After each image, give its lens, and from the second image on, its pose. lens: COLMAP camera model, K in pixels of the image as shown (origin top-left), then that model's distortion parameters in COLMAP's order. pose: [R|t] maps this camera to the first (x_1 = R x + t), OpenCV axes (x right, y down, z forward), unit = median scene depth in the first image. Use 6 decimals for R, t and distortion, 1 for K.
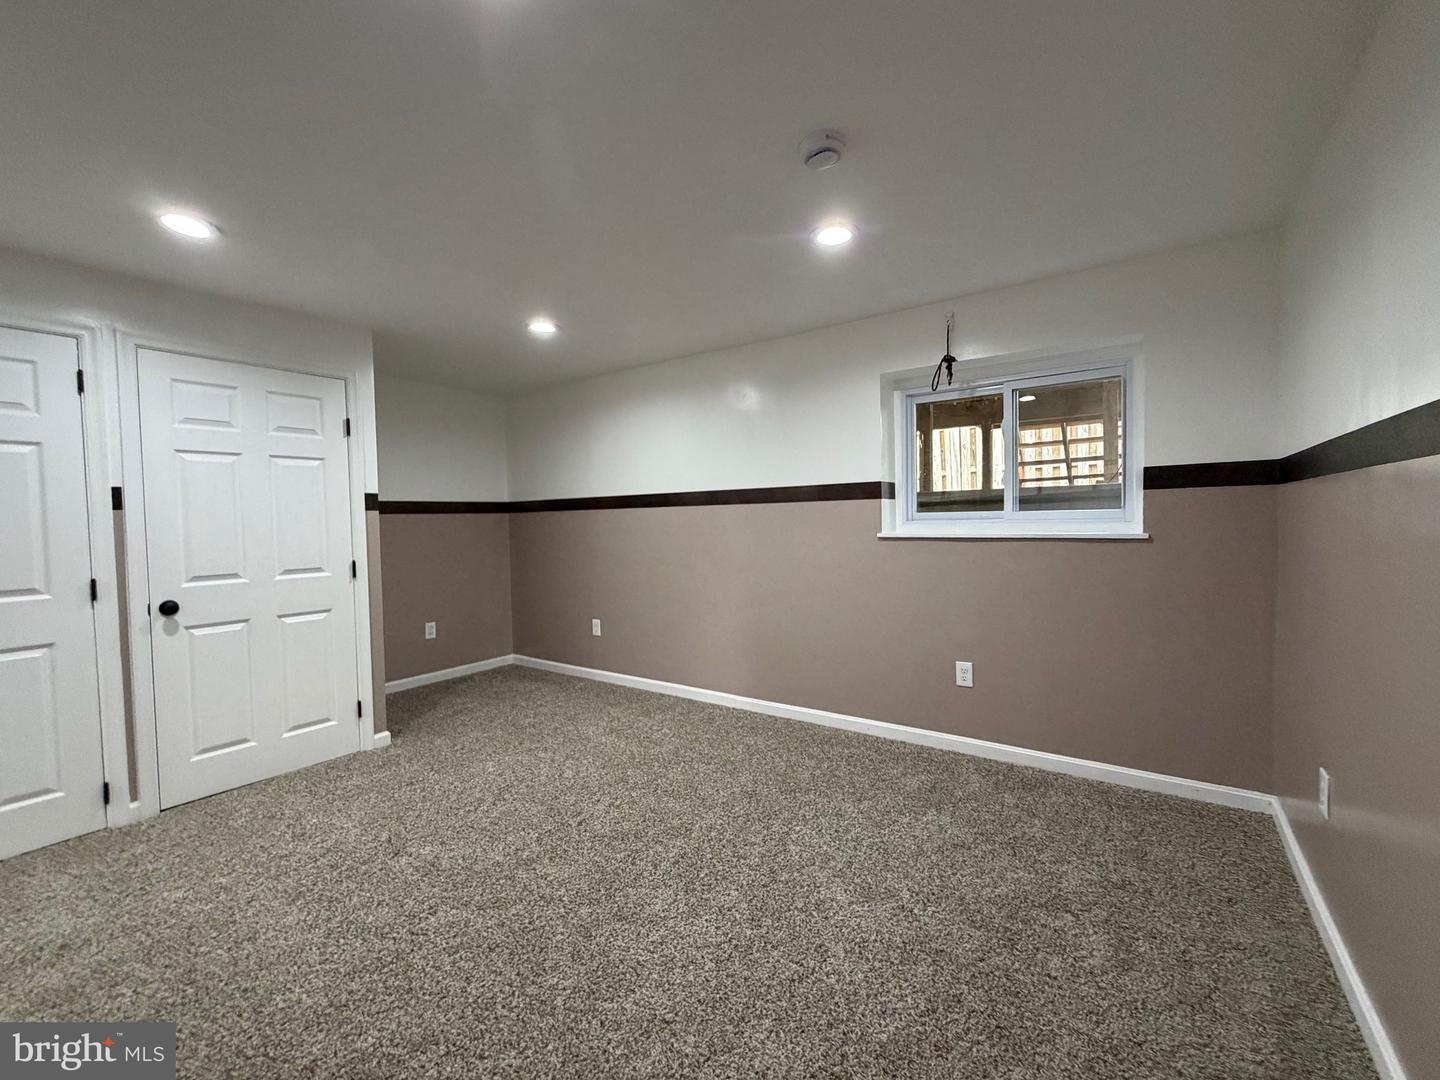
lens RADIAL K [[603.7, 0, 718.4], [0, 603.7, 543.0], [0, 0, 1]] dist [-0.001421, 0.000452]
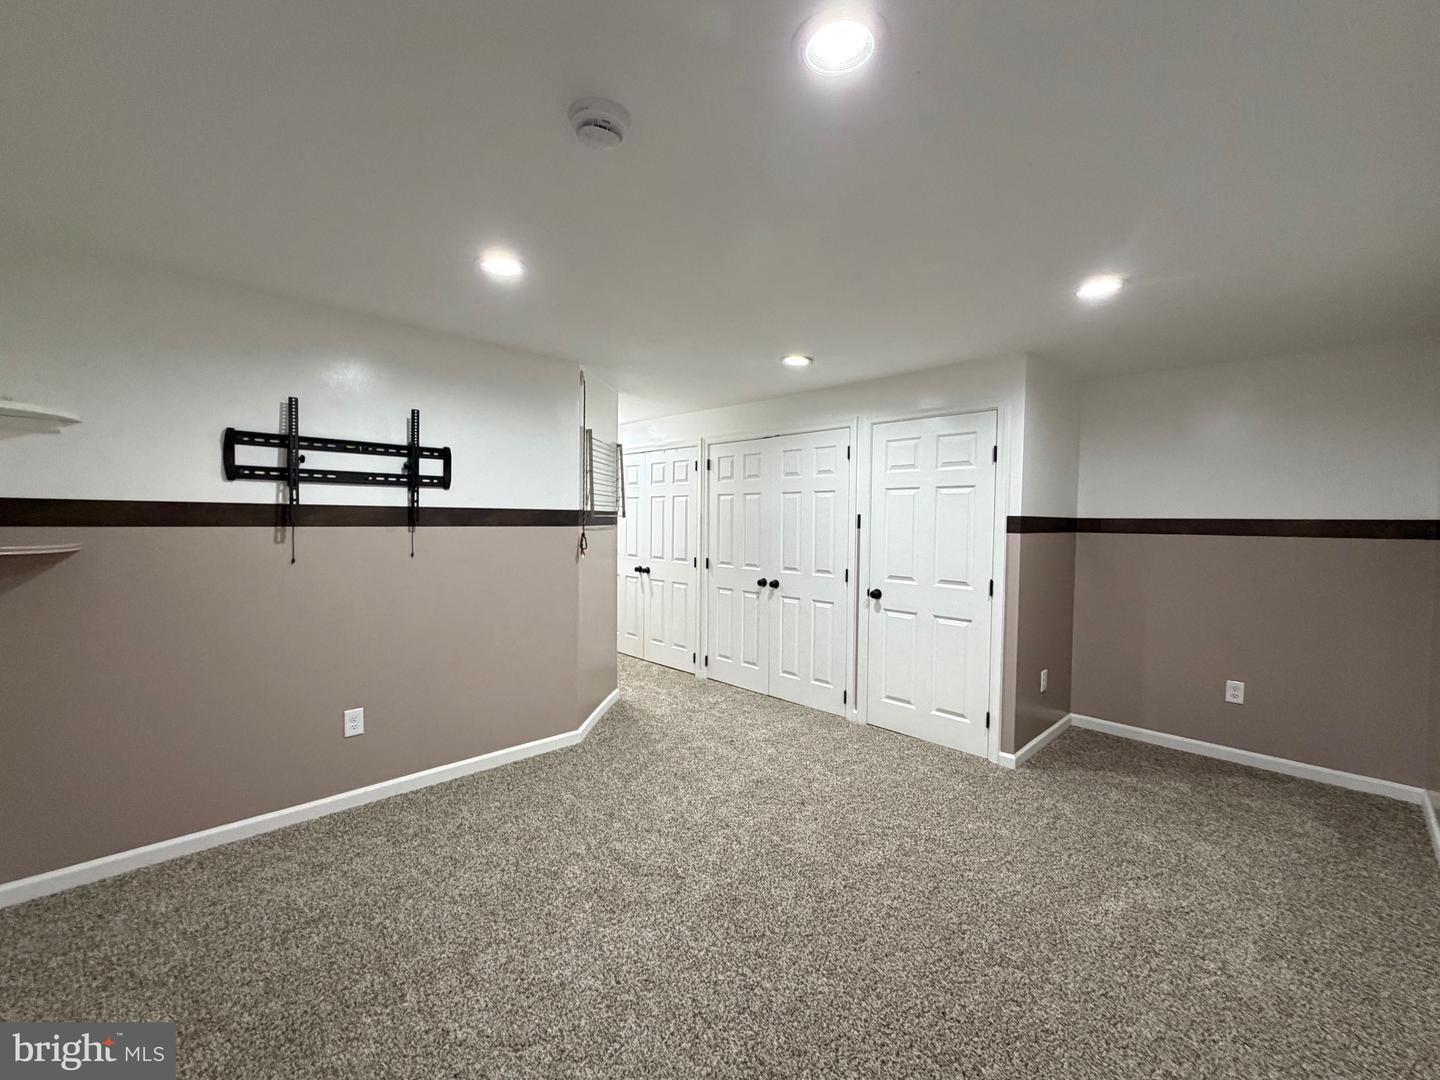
lens RADIAL K [[603.7, 0, 723.5], [0, 603.7, 537.6], [0, 0, 1]] dist [-0.001421, 0.000452]
pose [[-0.177034, 0.049866, -0.982941, 0.555883], [-0.047757, 0.997104, 0.059186, -0.091025], [0.983045, 0.057420, -0.174140, 0.773479]]
